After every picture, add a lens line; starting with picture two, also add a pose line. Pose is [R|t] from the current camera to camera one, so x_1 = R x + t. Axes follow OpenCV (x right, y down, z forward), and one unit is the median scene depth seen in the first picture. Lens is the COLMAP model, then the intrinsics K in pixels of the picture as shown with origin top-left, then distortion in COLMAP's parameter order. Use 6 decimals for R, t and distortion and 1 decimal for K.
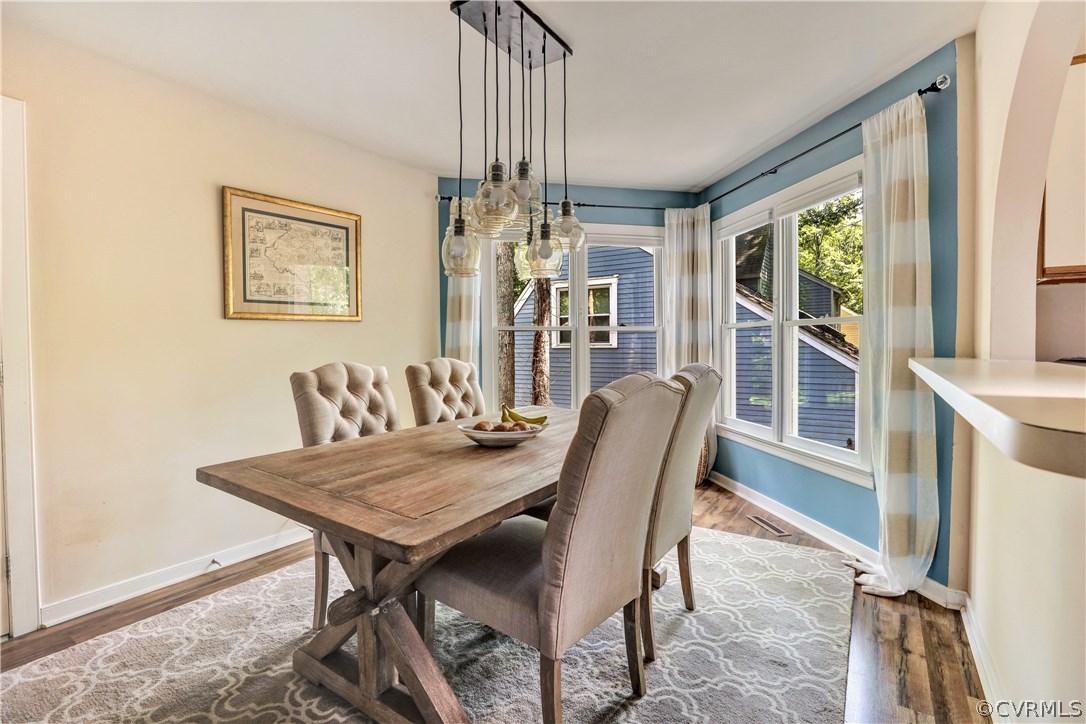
lens RADIAL K [[511.9, 0, 543.0], [0, 511.9, 362.0], [0, 0, 1]] dist [-0.036124, 0.012656]
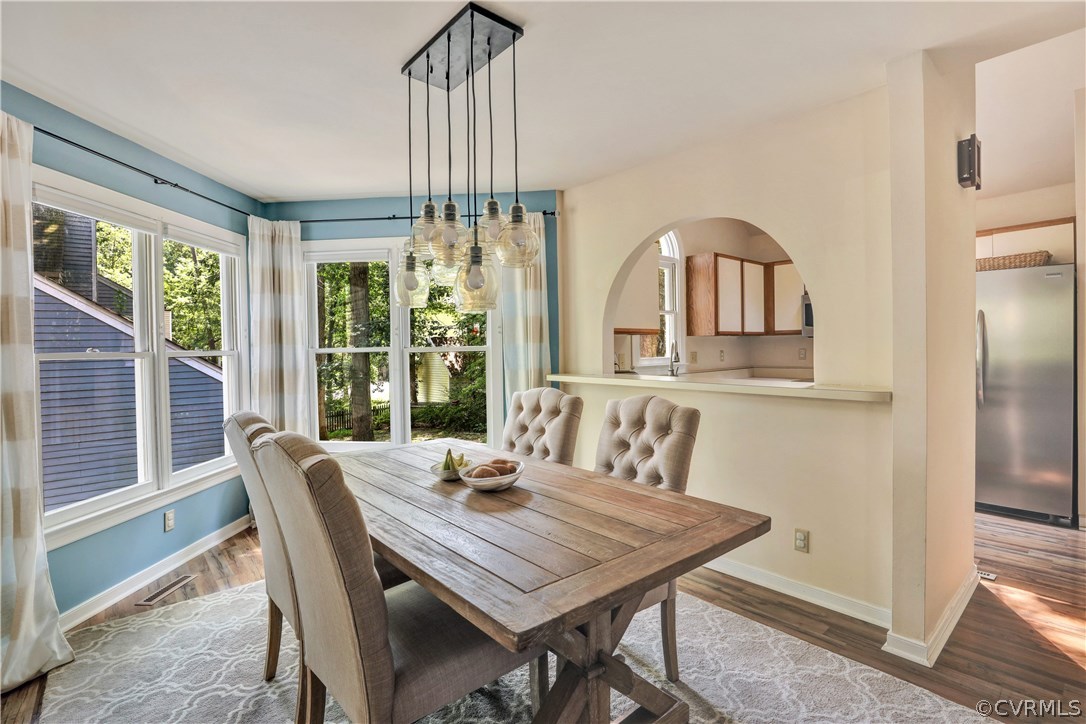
lens RADIAL K [[511.9, 0, 543.0], [0, 511.9, 362.0], [0, 0, 1]] dist [-0.036124, 0.012656]
pose [[0.258873, -0.033317, 0.965337, -0.539391], [0.053038, 0.998387, 0.020234, -0.048310], [-0.964454, 0.045961, 0.260222, 0.354227]]
